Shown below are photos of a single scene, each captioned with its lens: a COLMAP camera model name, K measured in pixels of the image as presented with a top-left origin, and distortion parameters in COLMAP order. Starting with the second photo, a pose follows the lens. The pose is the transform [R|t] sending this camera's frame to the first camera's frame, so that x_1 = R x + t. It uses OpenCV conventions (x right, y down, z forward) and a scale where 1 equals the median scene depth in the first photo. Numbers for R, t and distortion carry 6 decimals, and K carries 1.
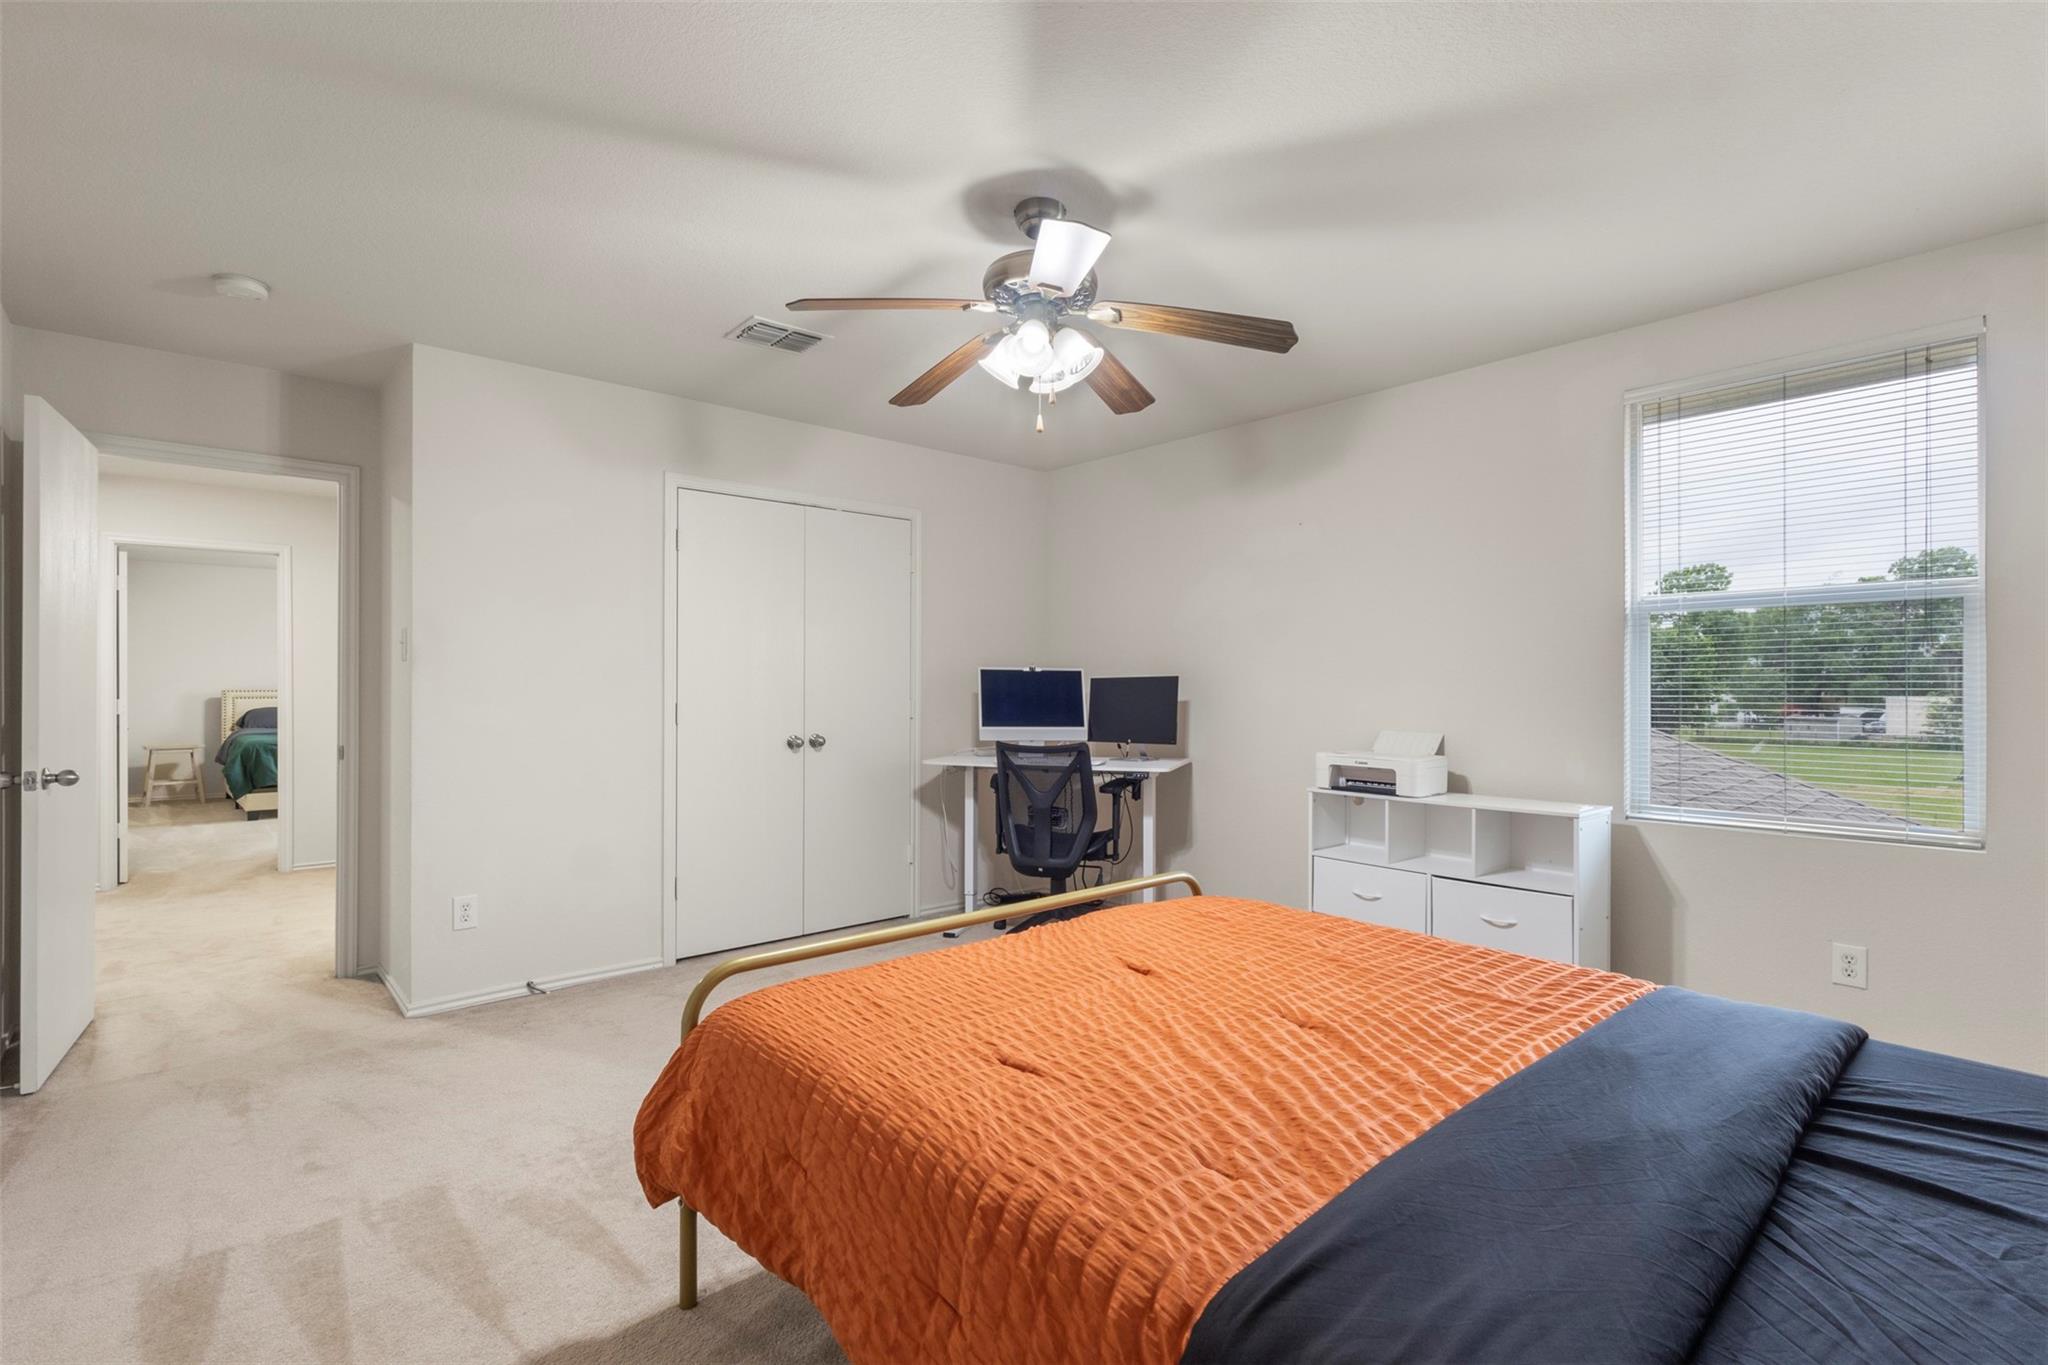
lens RADIAL K [[934.1, 0, 1024.0], [0, 934.1, 682.5], [0, 0, 1]] dist [0.000609, 0.000241]
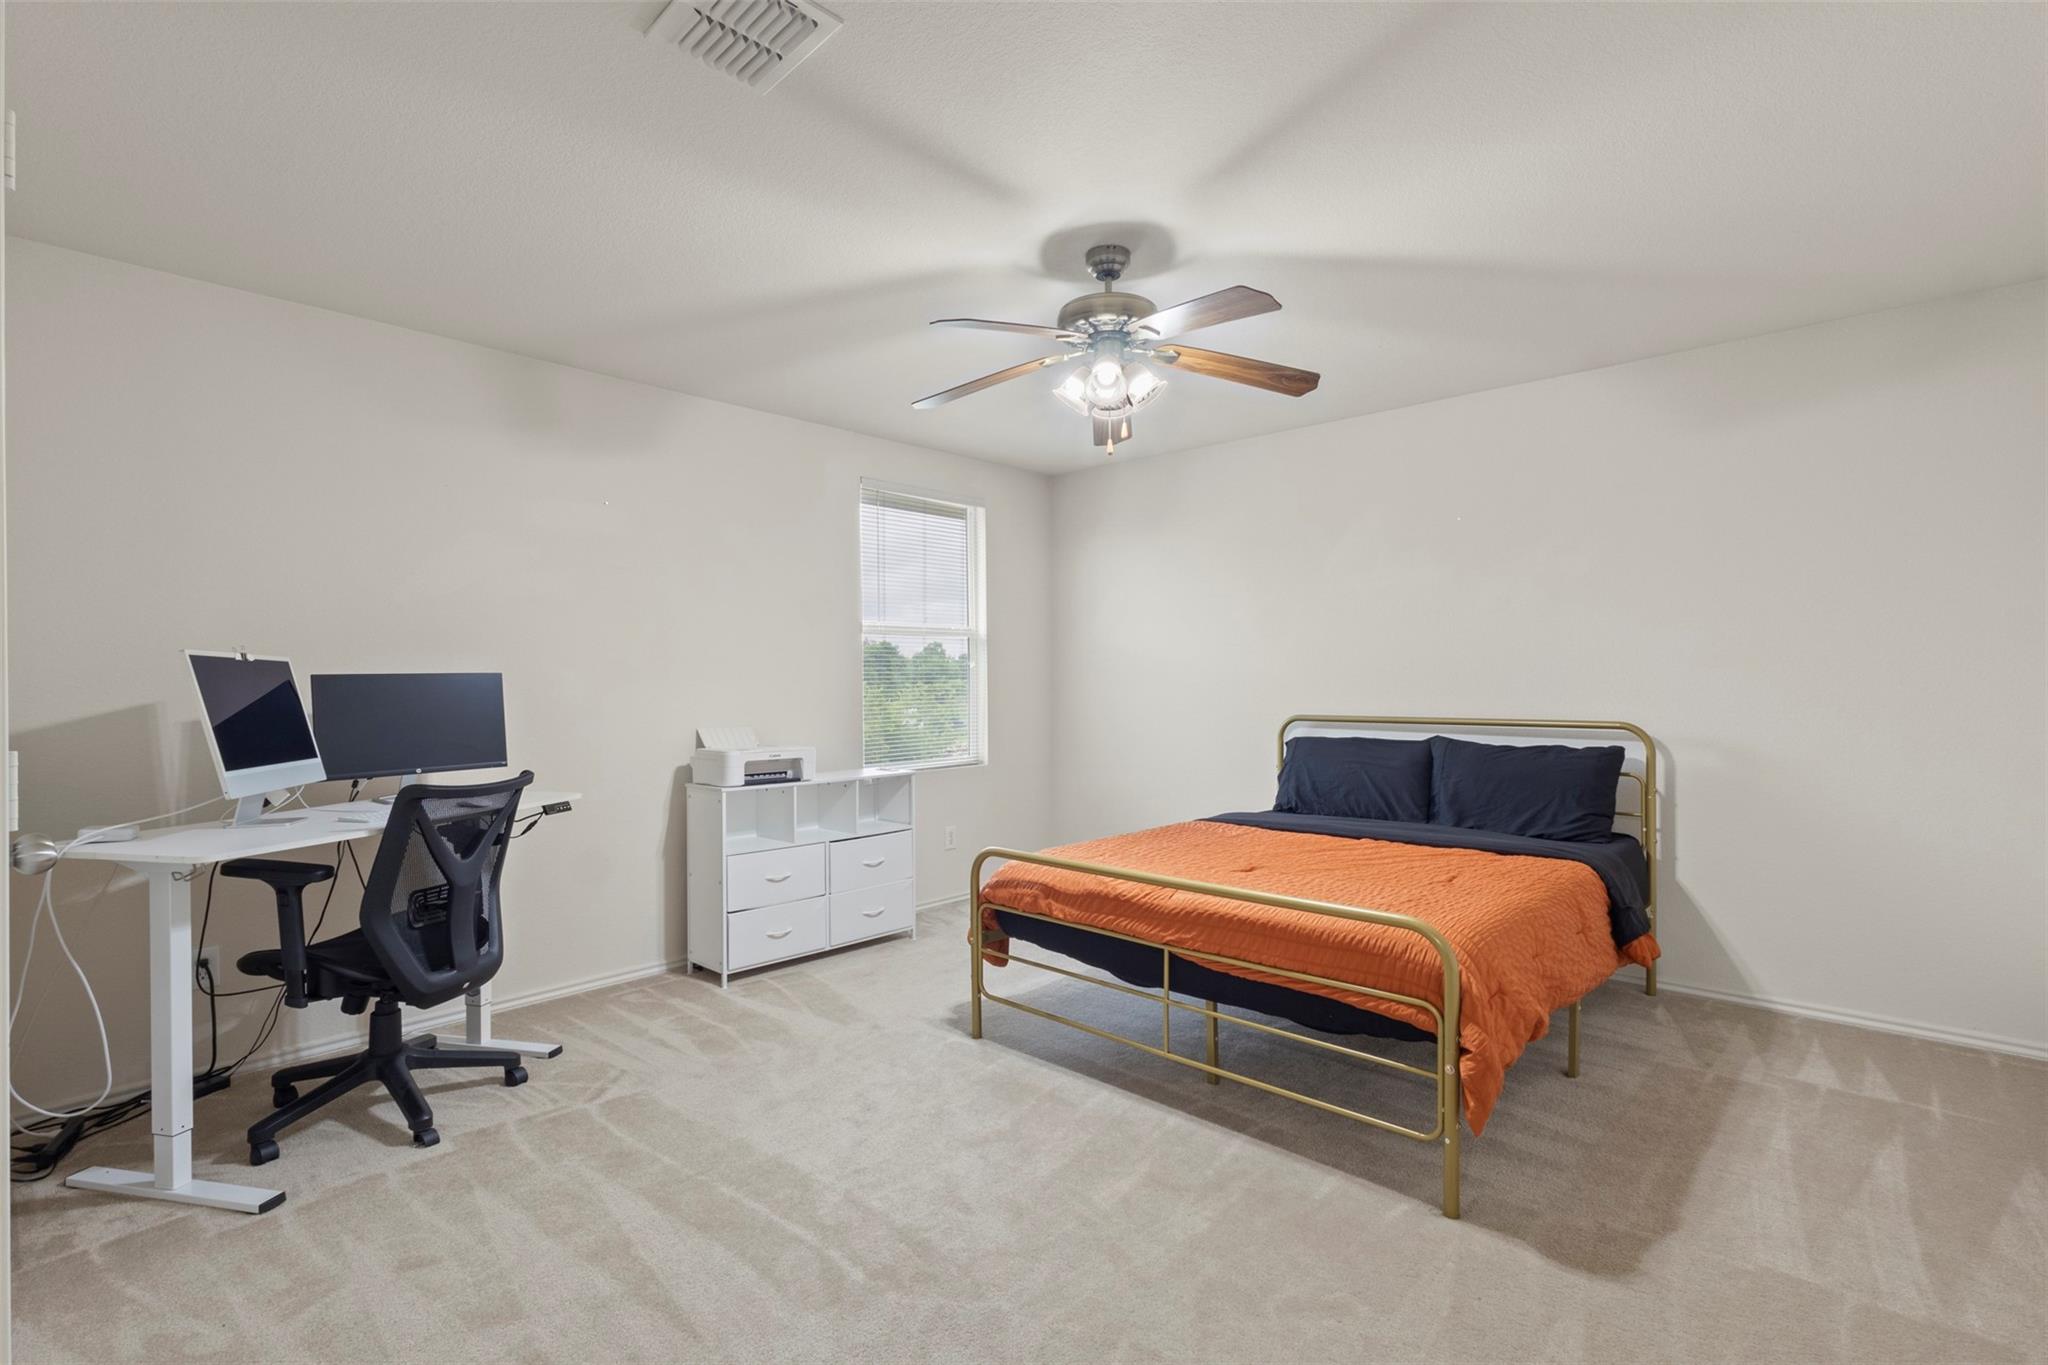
lens RADIAL K [[934.1, 0, 1024.0], [0, 934.1, 682.5], [0, 0, 1]] dist [0.000609, 0.000241]
pose [[-0.053829, 0.000867, 0.998550, -0.657016], [0.005462, 0.999985, -0.000574, 0.004171], [-0.998535, 0.005423, -0.053833, 0.702066]]
